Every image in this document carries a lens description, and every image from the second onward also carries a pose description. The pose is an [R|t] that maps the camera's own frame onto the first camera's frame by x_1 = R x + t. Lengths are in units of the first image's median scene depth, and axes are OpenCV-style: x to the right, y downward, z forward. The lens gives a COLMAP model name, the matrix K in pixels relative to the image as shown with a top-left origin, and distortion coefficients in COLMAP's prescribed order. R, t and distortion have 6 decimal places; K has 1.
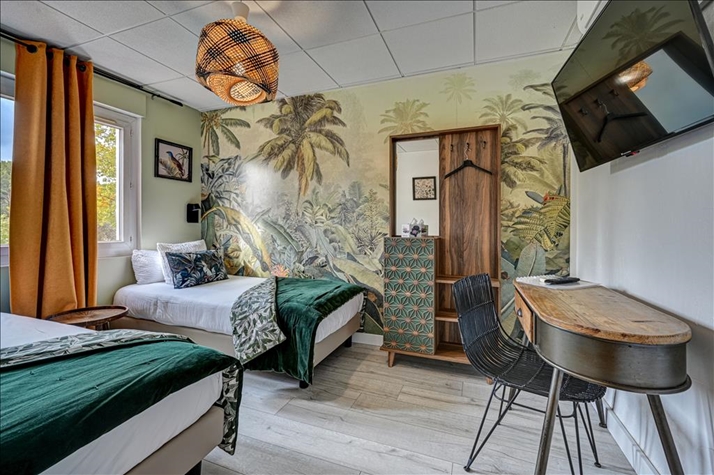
lens RADIAL K [[285.8, 0, 373.5], [0, 285.8, 225.0], [0, 0, 1]] dist [-0.004129, 0.000598]
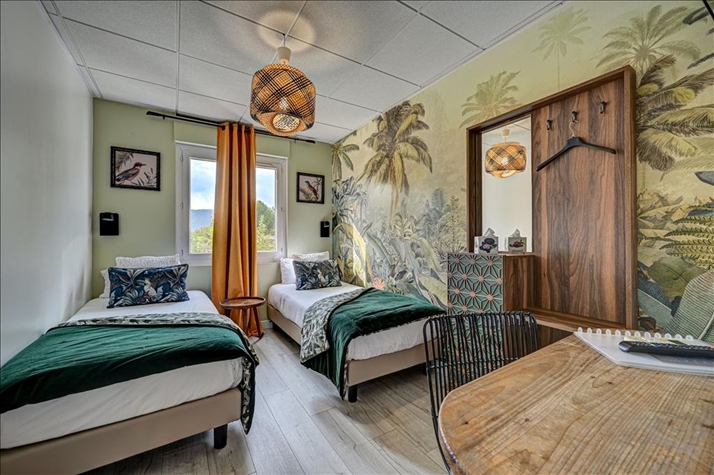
lens RADIAL K [[285.8, 0, 359.8], [0, 285.8, 236.3], [0, 0, 1]] dist [-0.004129, 0.000598]
pose [[0.799948, -0.012165, -0.599946, 0.315623], [0.008145, 0.999923, -0.009415, 0.001604], [0.600014, 0.002645, 0.799985, 0.176992]]
